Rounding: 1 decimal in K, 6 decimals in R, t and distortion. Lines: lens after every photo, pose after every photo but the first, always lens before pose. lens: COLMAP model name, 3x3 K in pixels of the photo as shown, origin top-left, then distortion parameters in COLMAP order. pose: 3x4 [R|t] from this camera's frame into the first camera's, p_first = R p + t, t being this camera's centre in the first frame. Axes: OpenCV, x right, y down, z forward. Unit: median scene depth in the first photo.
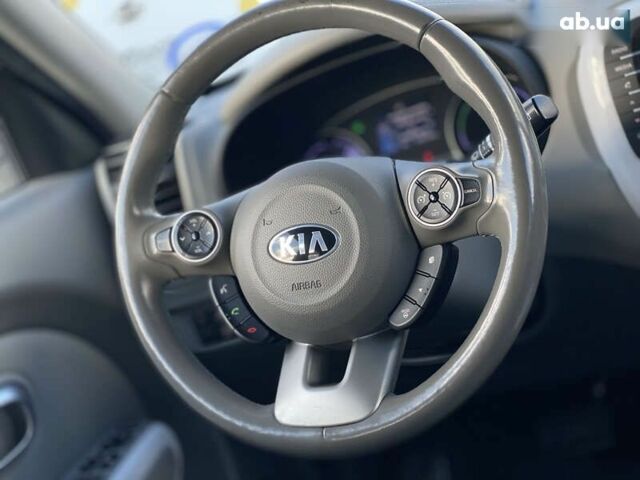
lens RADIAL K [[974.2, 0, 320.0], [0, 974.2, 240.0], [0, 0, 1]] dist [0.040073, 0.011758]
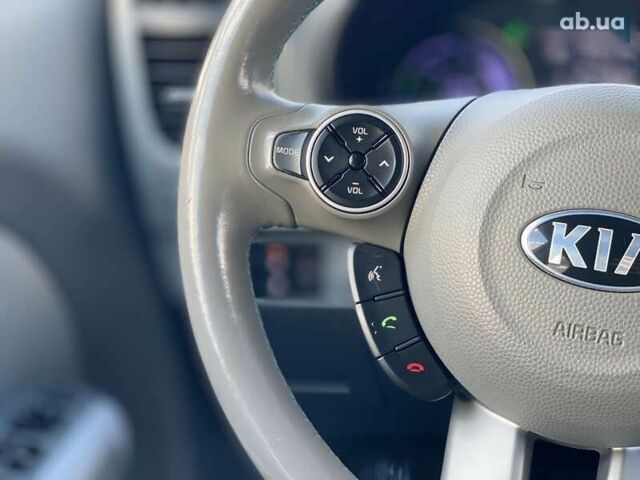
lens RADIAL K [[974.2, 0, 320.0], [0, 974.2, 240.0], [0, 0, 1]] dist [0.040073, 0.011758]
pose [[0.949538, 0.267998, 0.162953, -0.227921], [-0.283230, 0.955843, 0.078386, 0.000723], [-0.134750, -0.120584, 0.983515, 0.517399]]
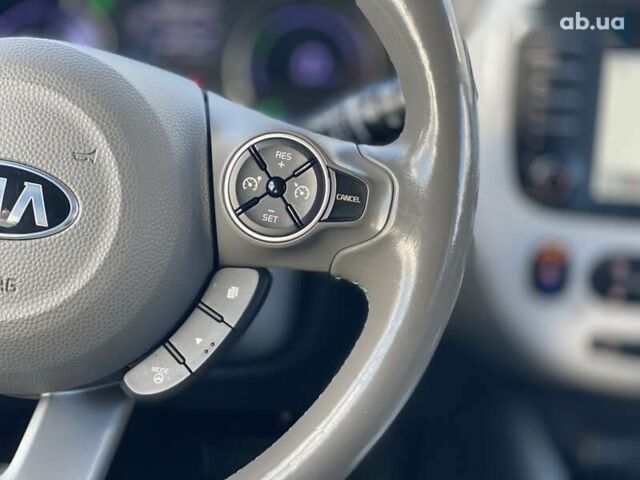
lens RADIAL K [[974.2, 0, 320.0], [0, 974.2, 240.0], [0, 0, 1]] dist [0.040073, 0.011758]
pose [[0.893919, 0.252577, 0.370288, -0.049646], [-0.284194, 0.958217, 0.032470, -0.037753], [-0.346615, -0.134259, 0.928349, 0.458724]]
